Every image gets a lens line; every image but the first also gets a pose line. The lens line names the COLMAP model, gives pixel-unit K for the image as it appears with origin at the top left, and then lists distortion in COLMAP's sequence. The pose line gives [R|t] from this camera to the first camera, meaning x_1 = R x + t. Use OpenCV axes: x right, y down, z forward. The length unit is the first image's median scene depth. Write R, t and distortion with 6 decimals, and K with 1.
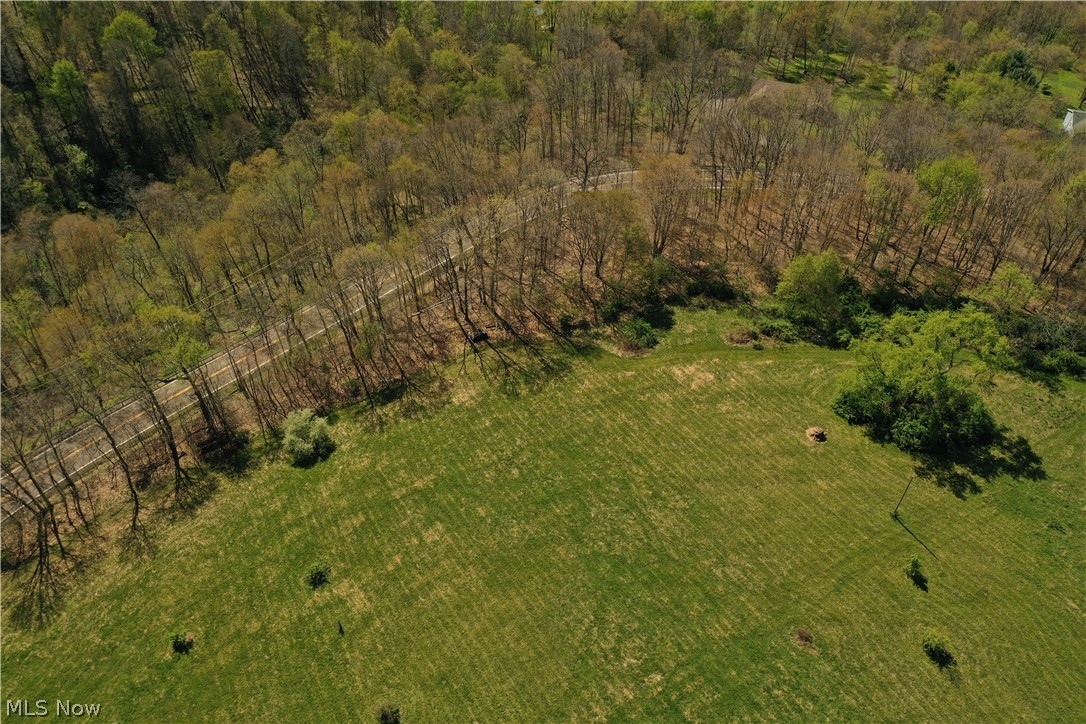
lens RADIAL K [[861.3, 0, 545.2], [0, 861.3, 354.2], [0, 0, 1]] dist [-0.006945, -0.000175]
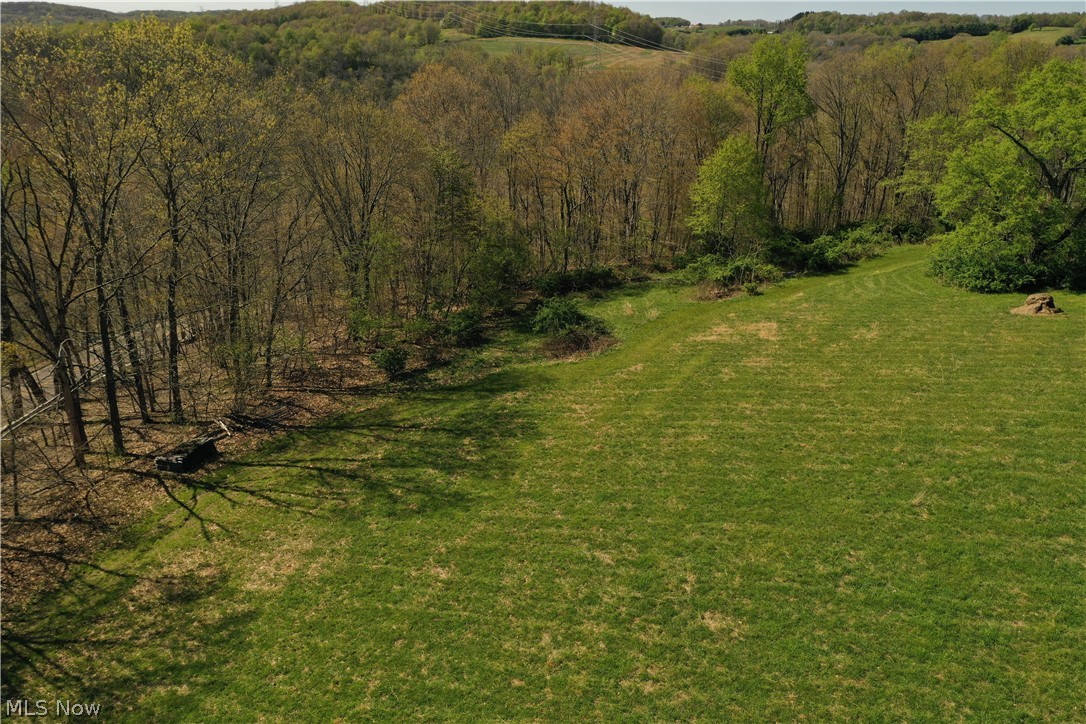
lens RADIAL K [[861.3, 0, 543.0], [0, 861.3, 361.7], [0, 0, 1]] dist [-0.006945, -0.000175]
pose [[0.756166, -0.240449, 0.608603, -0.195958], [0.471297, 0.845329, -0.251593, 0.110324], [-0.453974, 0.477078, 0.752531, 0.791097]]
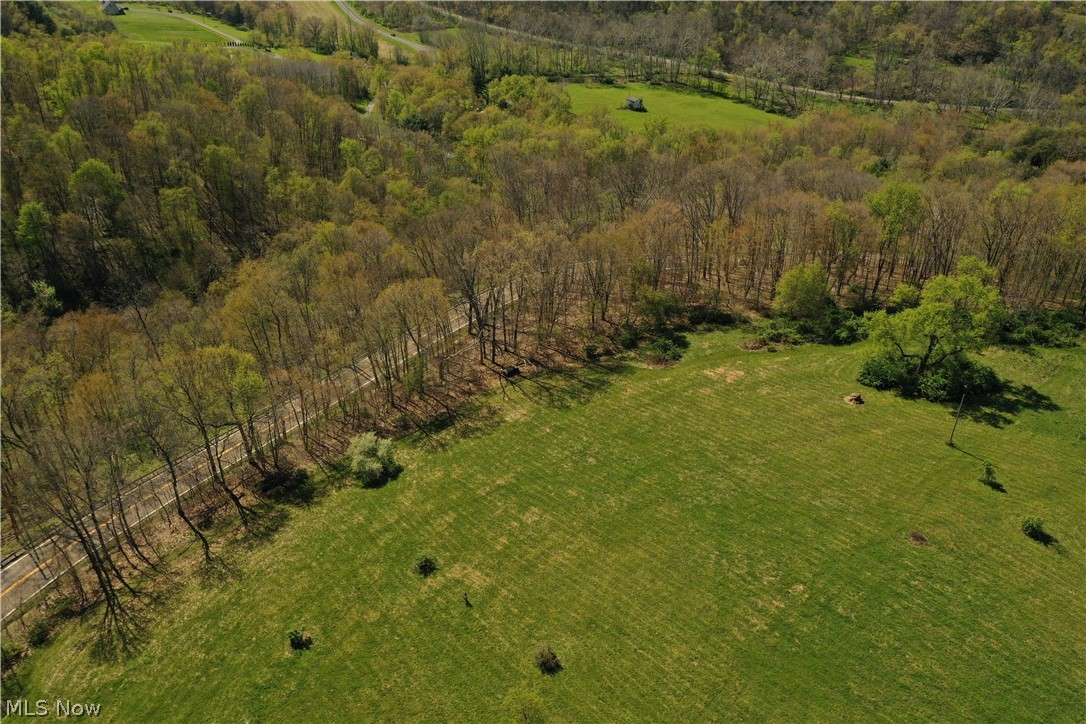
lens RADIAL K [[861.3, 0, 544.2], [0, 861.3, 358.6], [0, 0, 1]] dist [-0.006945, -0.000175]
pose [[0.982878, -0.102825, 0.152896, -0.227614], [0.136981, 0.962756, -0.233101, 0.245063], [-0.123233, 0.250054, 0.960358, 0.003908]]
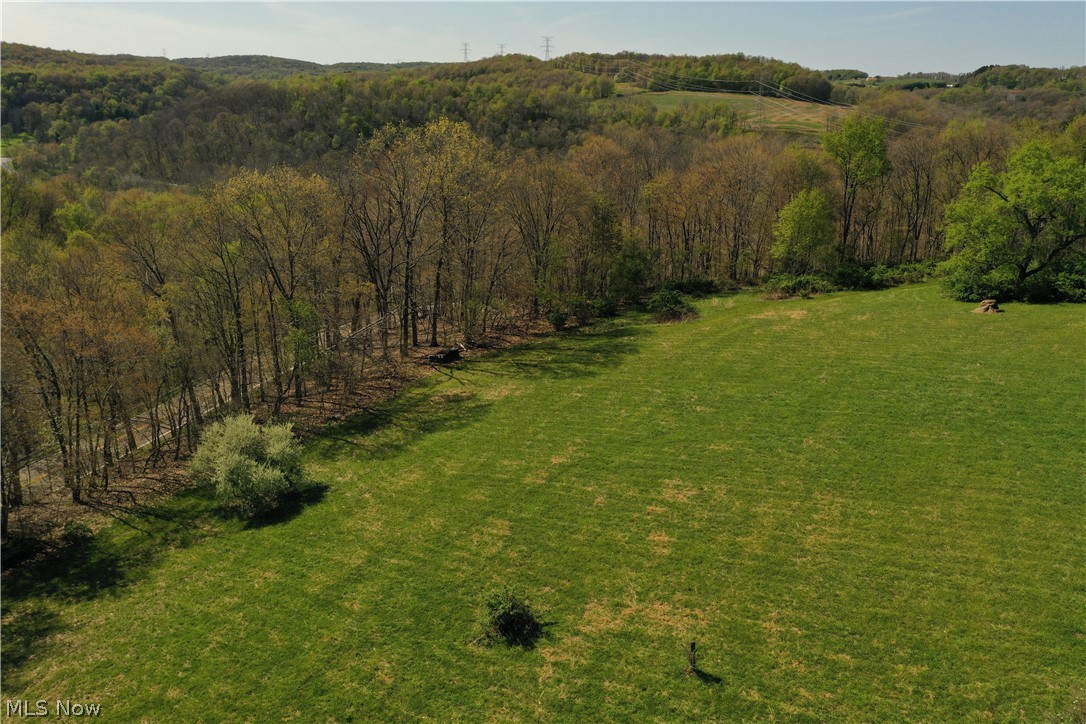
lens RADIAL K [[861.3, 0, 543.5], [0, 861.3, 359.8], [0, 0, 1]] dist [-0.006945, -0.000175]
pose [[0.866436, -0.157991, 0.473632, -0.354962], [0.359189, 0.856140, -0.371493, 0.265703], [-0.346803, 0.491998, 0.798540, 0.587712]]
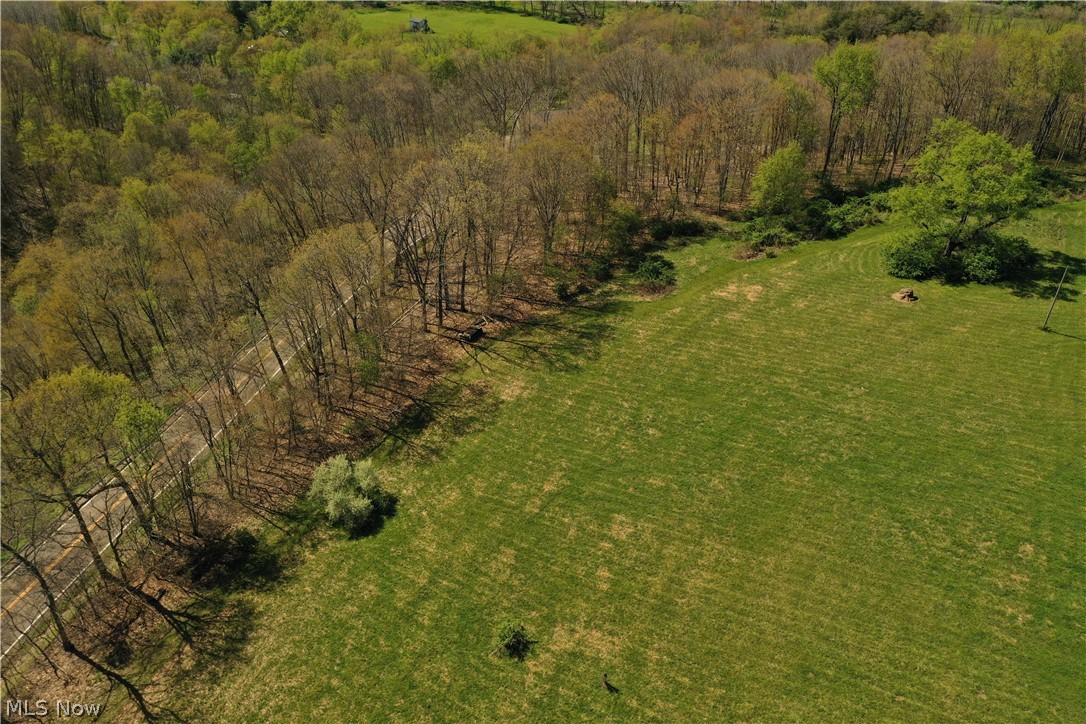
lens RADIAL K [[861.3, 0, 543.7], [0, 861.3, 361.7], [0, 0, 1]] dist [-0.006945, -0.000175]
pose [[0.881679, -0.281573, 0.378627, -0.376421], [0.345038, 0.932085, -0.110300, 0.127128], [-0.321855, 0.227890, 0.918953, 0.323363]]
